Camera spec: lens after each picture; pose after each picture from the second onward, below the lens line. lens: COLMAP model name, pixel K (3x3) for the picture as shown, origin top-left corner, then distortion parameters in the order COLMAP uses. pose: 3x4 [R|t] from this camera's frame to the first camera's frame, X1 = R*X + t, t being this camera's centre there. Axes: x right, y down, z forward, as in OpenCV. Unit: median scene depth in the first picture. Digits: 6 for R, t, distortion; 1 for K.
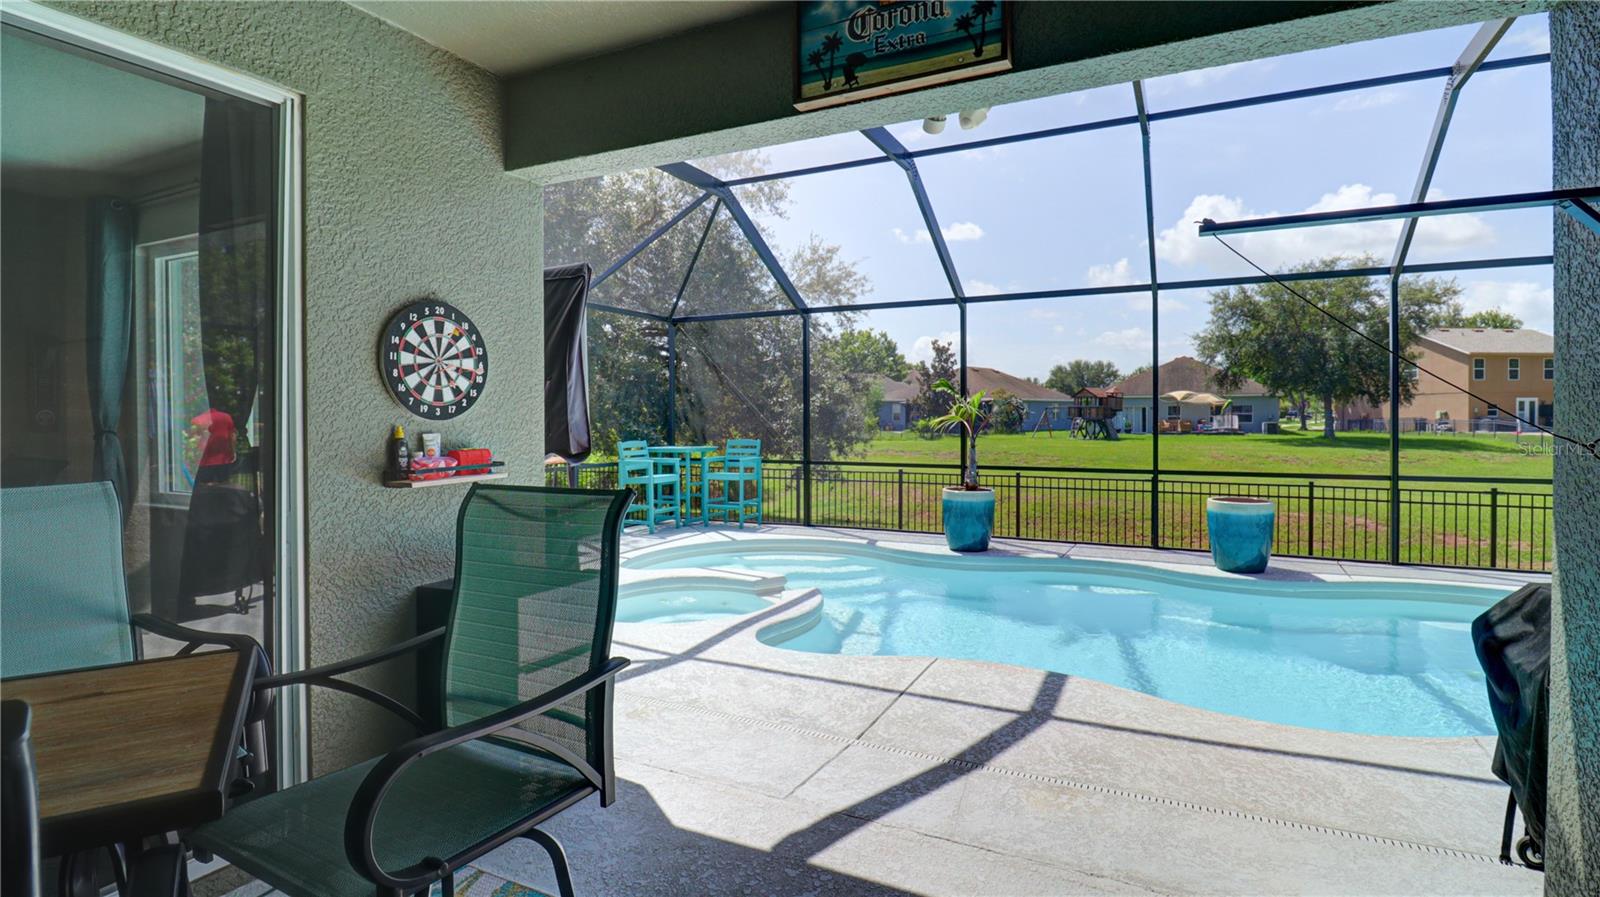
lens RADIAL K [[773.9, 0, 796.3], [0, 773.9, 427.7], [0, 0, 1]] dist [0.002284, -0.019233]
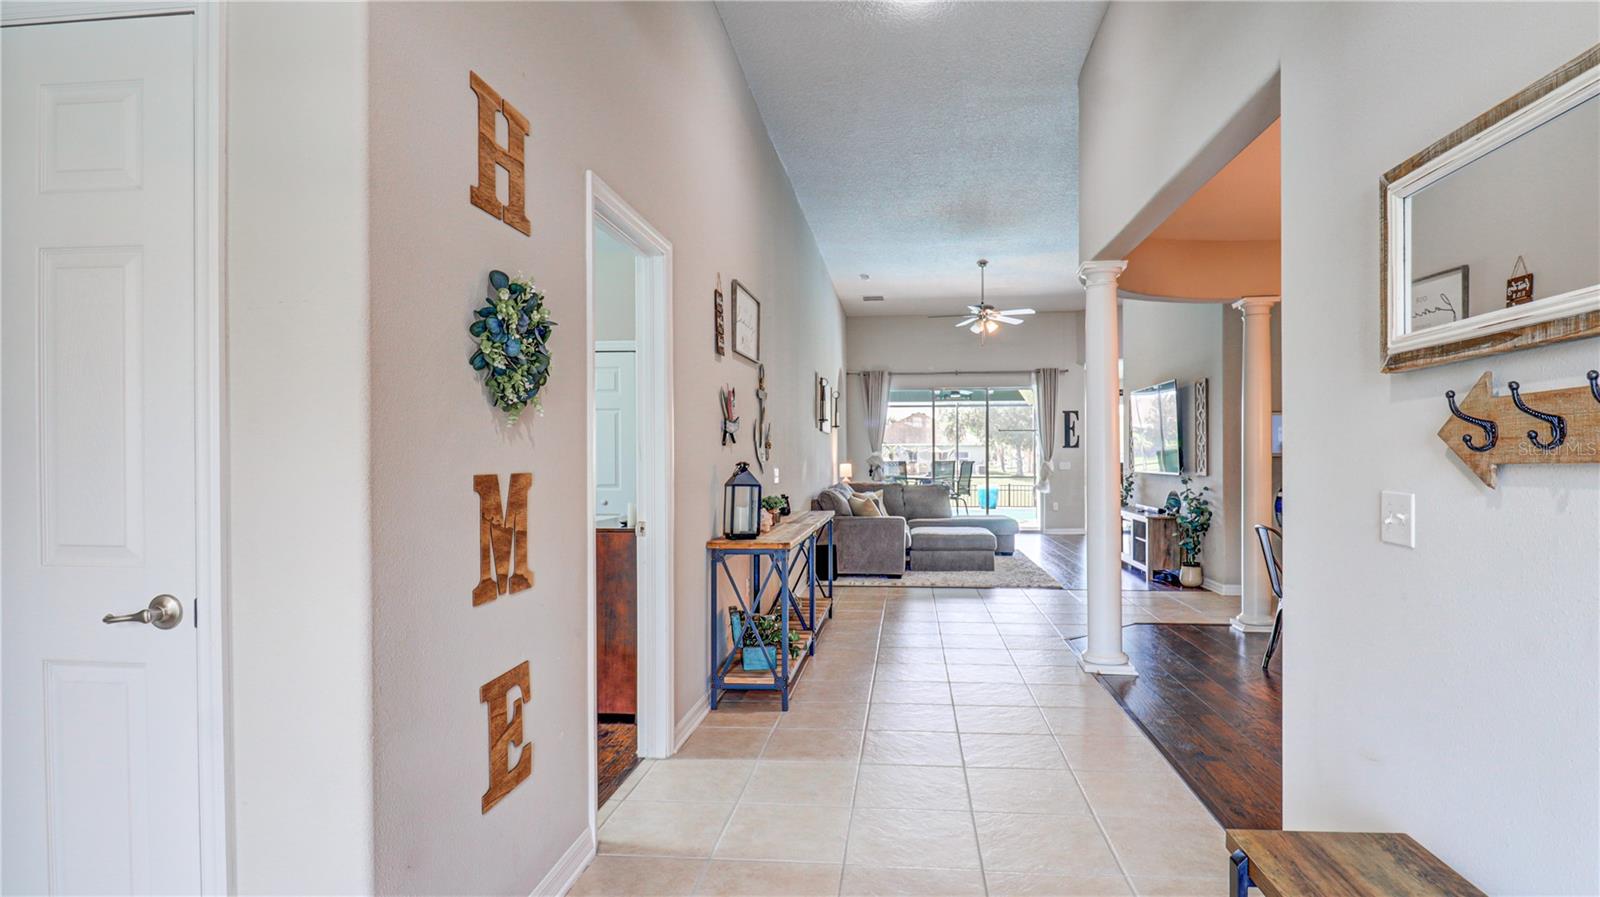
lens RADIAL K [[812.3, 0, 800.7], [0, 812.3, 464.5], [0, 0, 1]] dist [-0.000682, 0.000006]
pose [[0.942713, 0.000413, 0.333604, -0.806287], [0.003263, 0.999940, -0.010460, 0.035769], [-0.333589, 0.010949, 0.942655, -1.191340]]
